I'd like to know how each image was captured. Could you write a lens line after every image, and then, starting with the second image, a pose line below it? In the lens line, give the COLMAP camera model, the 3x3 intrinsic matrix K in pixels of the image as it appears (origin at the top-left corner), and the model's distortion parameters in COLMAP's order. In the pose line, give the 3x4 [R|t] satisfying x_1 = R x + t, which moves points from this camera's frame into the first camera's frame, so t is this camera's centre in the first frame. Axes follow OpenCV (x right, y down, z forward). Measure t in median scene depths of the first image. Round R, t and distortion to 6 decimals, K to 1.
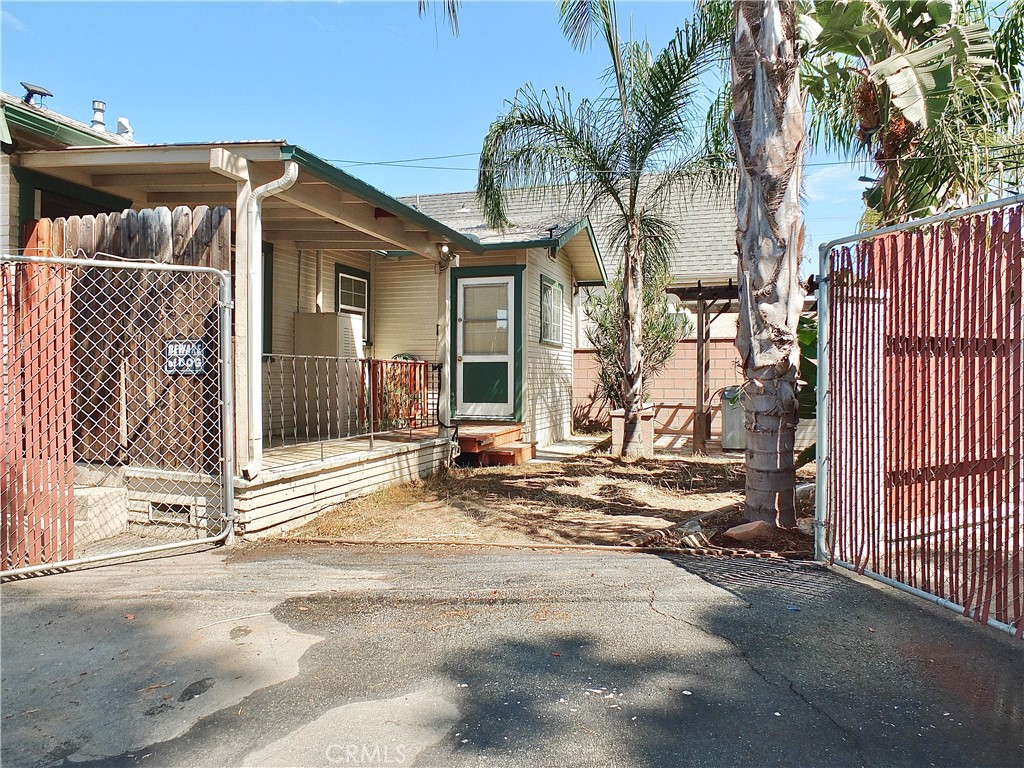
lens RADIAL K [[694.3, 0, 512.0], [0, 694.3, 384.0], [0, 0, 1]] dist [-0.021959, -0.002369]
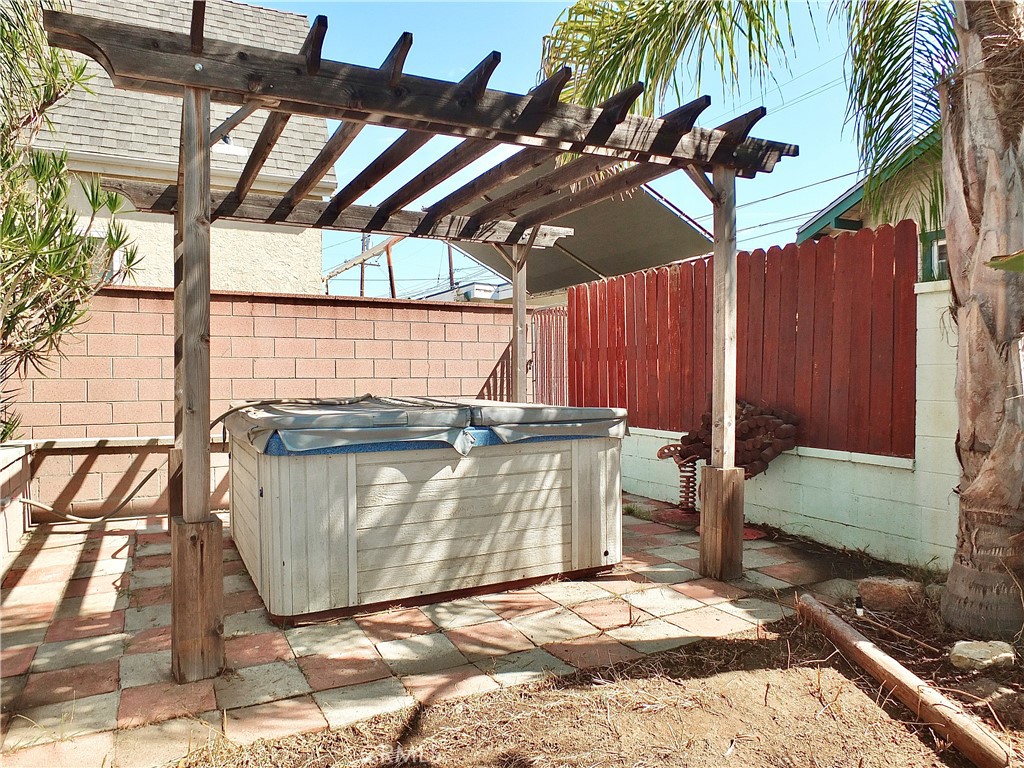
lens RADIAL K [[696.9, 0, 524.0], [0, 696.9, 381.7], [0, 0, 1]] dist [-0.006526, -0.003103]
pose [[0.707356, -0.012945, 0.706739, 0.171123], [0.004699, 0.999896, 0.013612, -0.014510], [-0.706842, -0.006308, 0.707343, 0.708107]]
